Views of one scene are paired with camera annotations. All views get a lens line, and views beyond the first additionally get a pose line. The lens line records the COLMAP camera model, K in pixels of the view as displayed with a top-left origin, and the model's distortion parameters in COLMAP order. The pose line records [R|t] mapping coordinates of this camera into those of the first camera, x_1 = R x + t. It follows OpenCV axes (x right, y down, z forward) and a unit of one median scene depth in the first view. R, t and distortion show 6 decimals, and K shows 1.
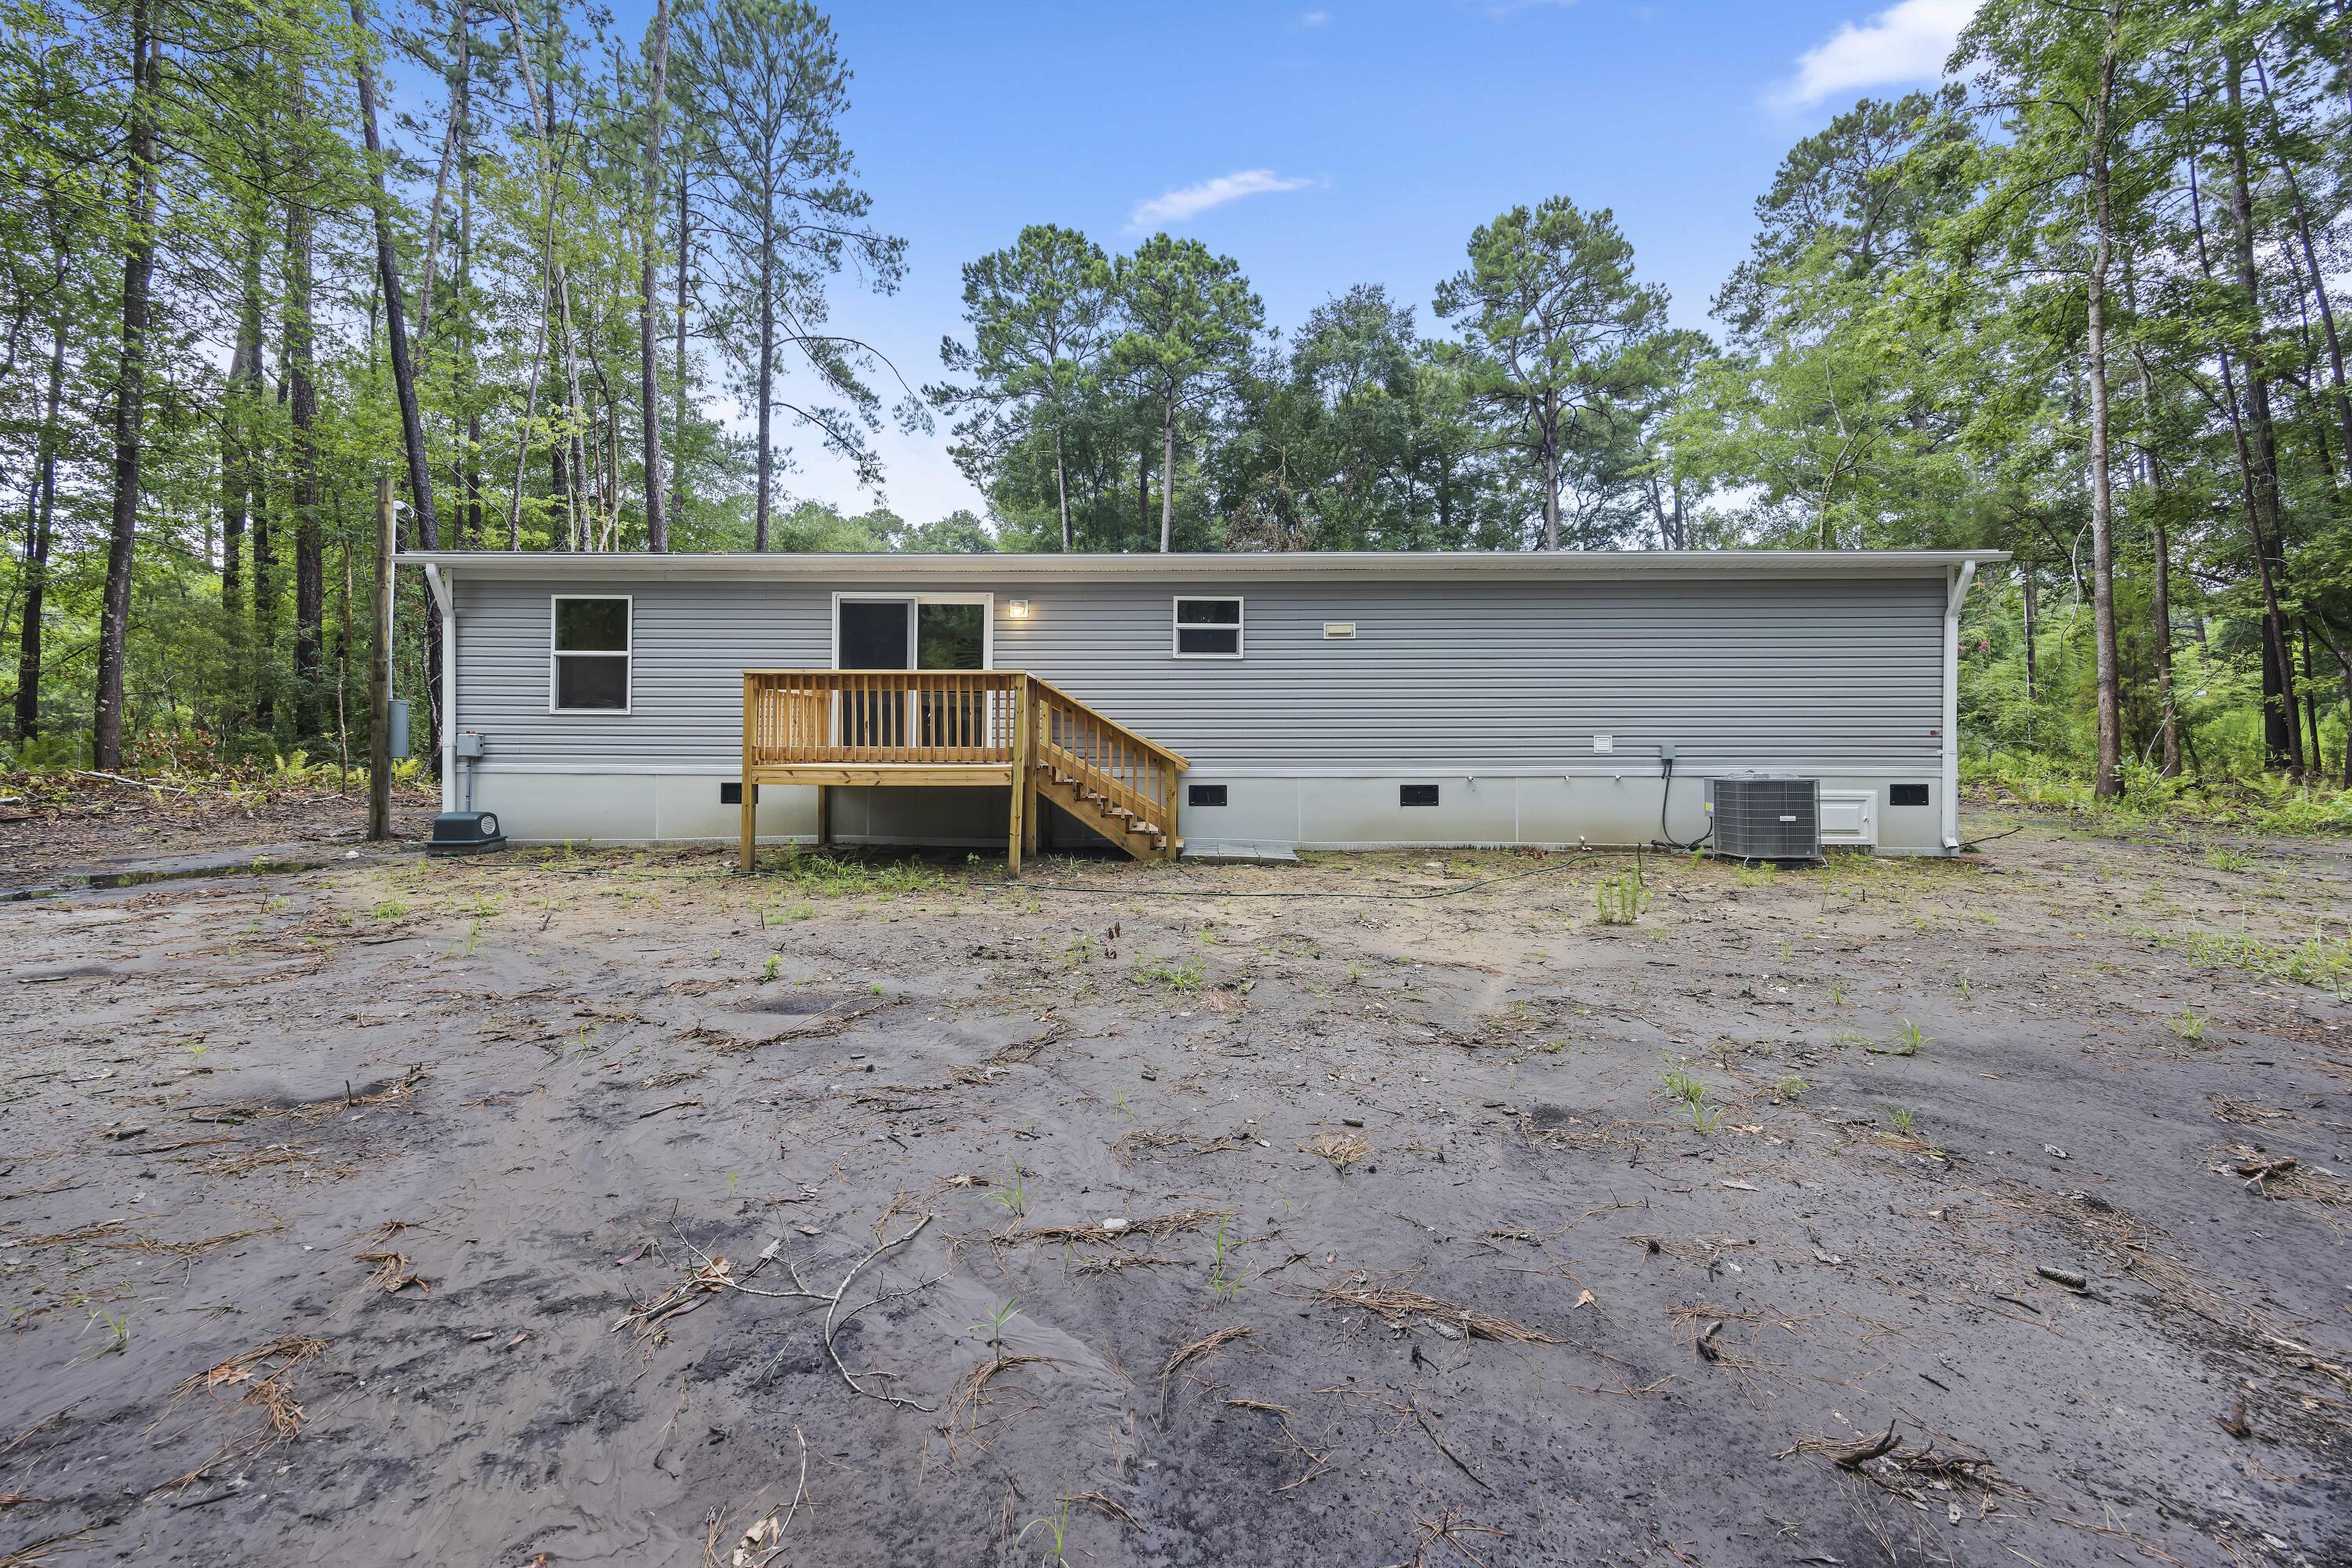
lens RADIAL K [[898.5, 0, 1176.4], [0, 898.5, 735.4], [0, 0, 1]] dist [0.001043, 0.000119]
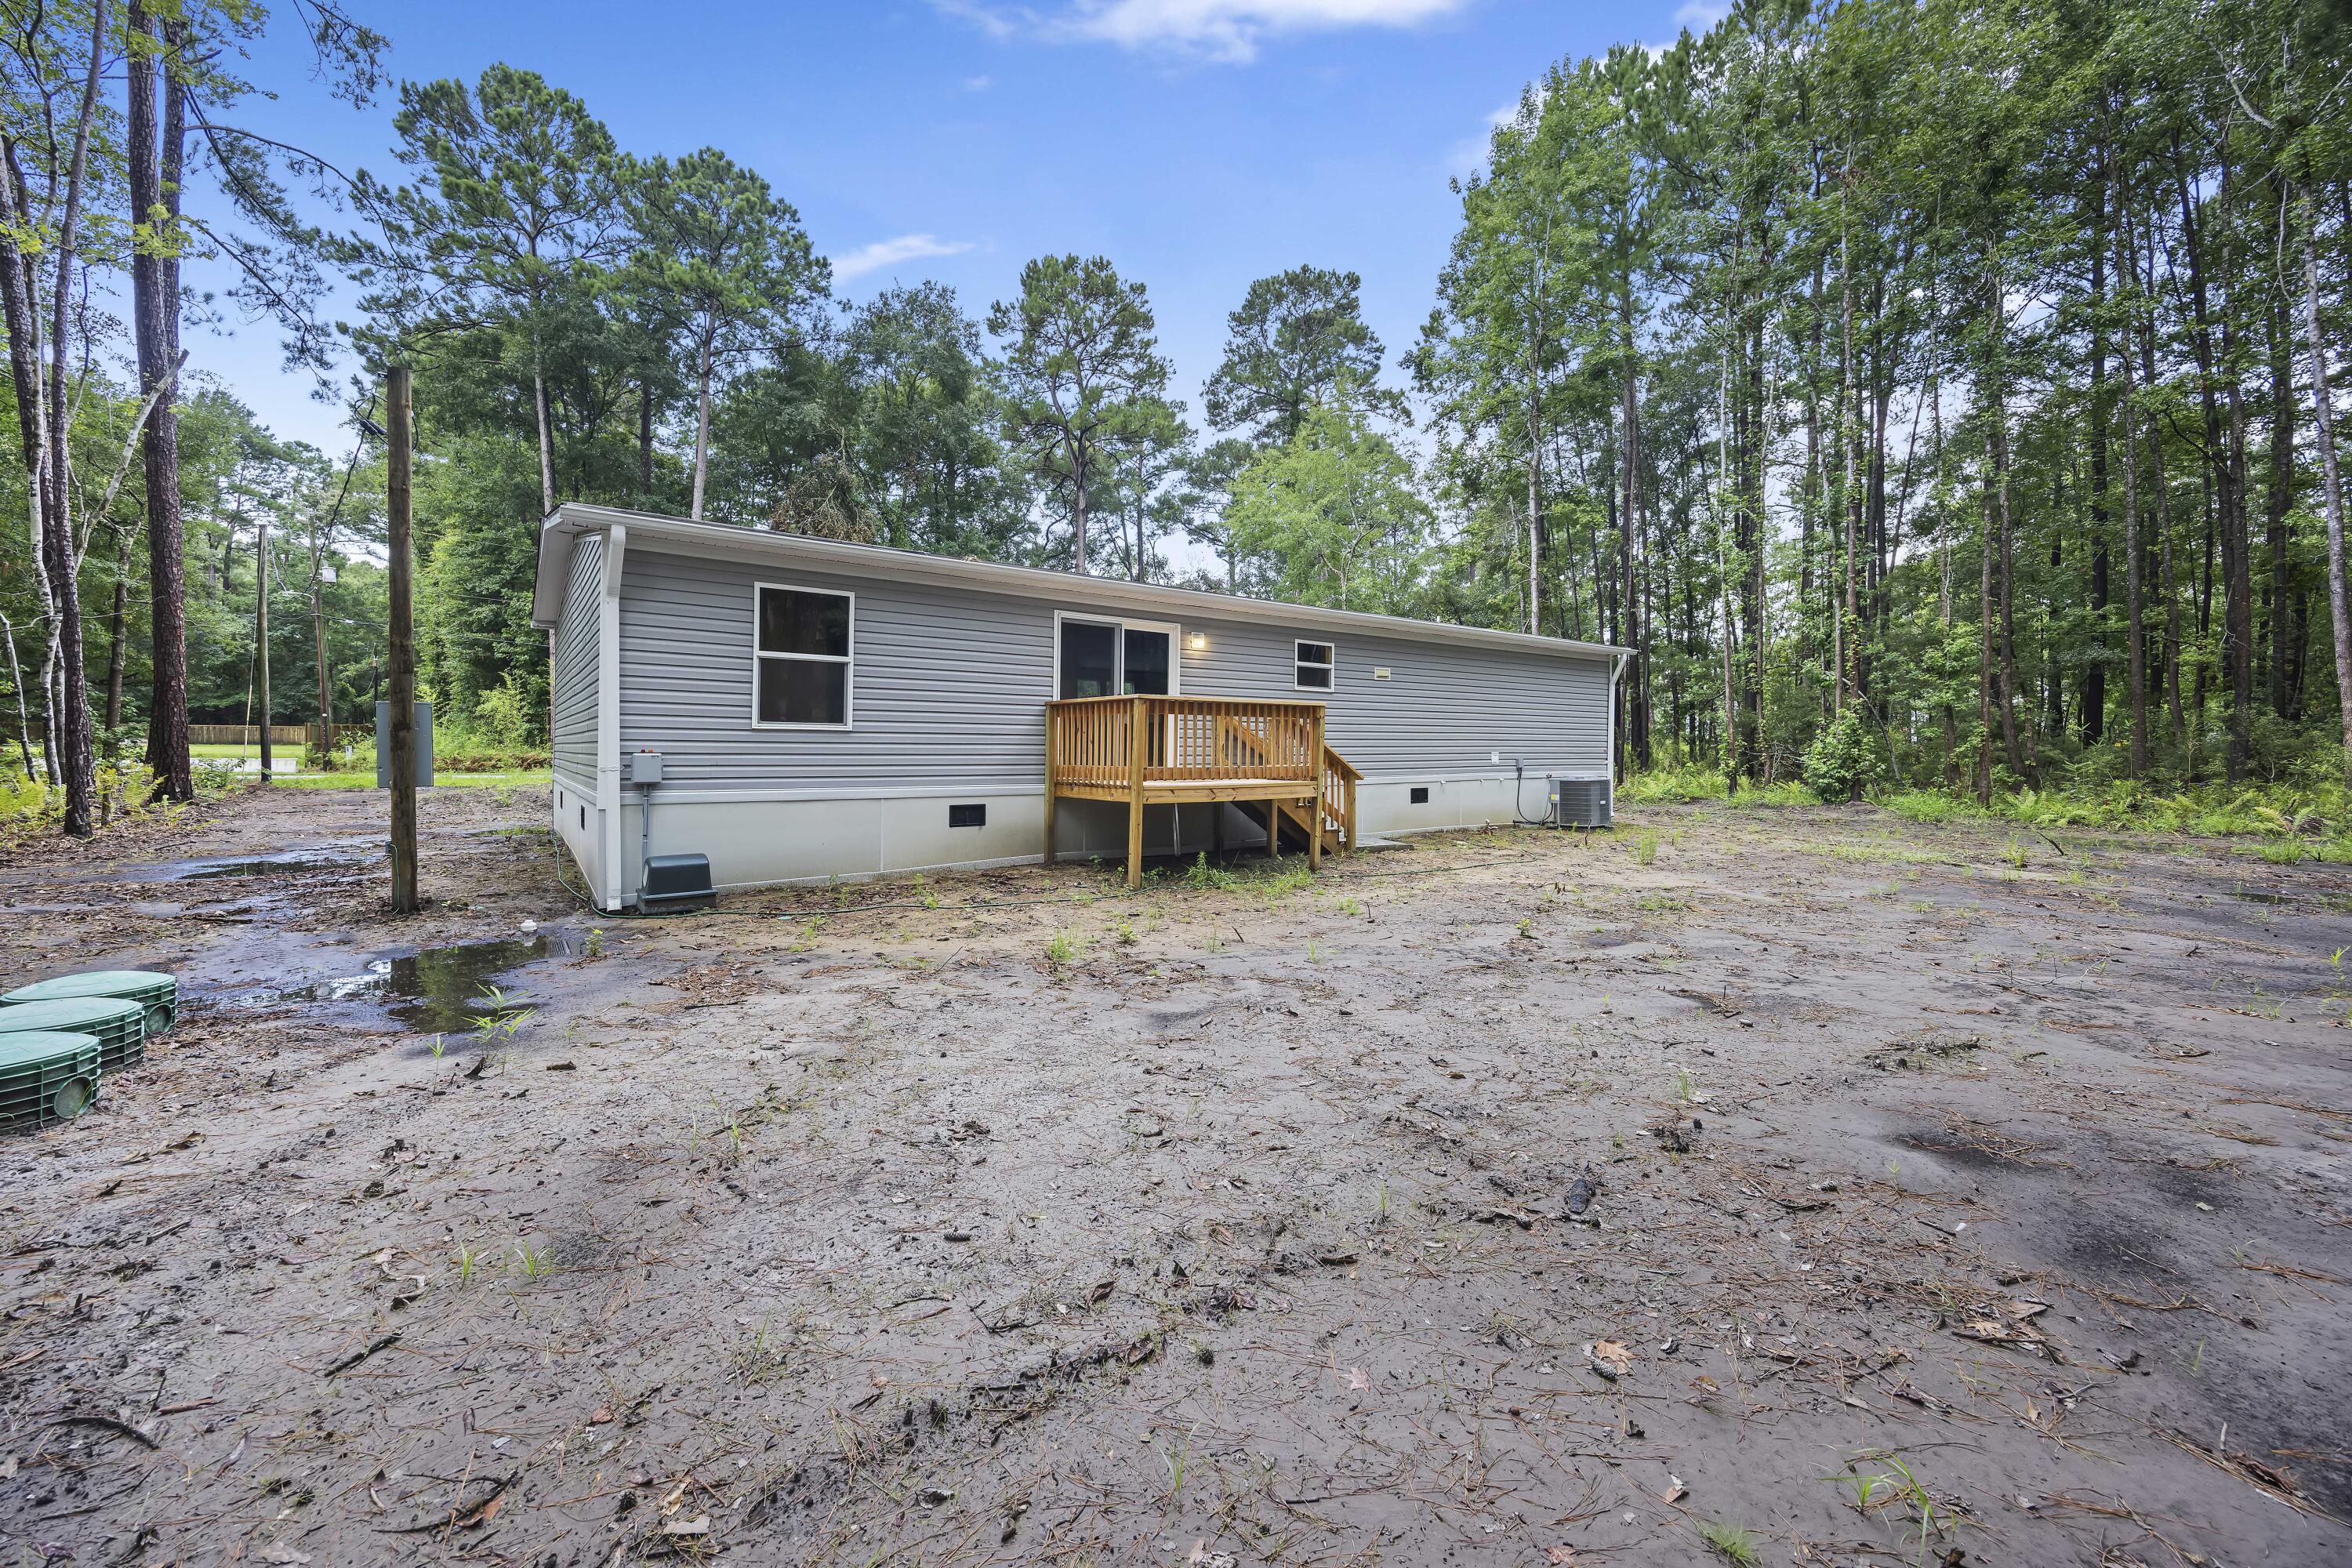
lens RADIAL K [[918.6, 0, 1182.2], [0, 918.6, 750.4], [0, 0, 1]] dist [0.000144, -0.000104]
pose [[0.791513, -0.000564, 0.611153, -0.883603], [-0.011367, 0.999813, 0.015645, -0.021201], [-0.611047, -0.019330, 0.791358, 0.102442]]
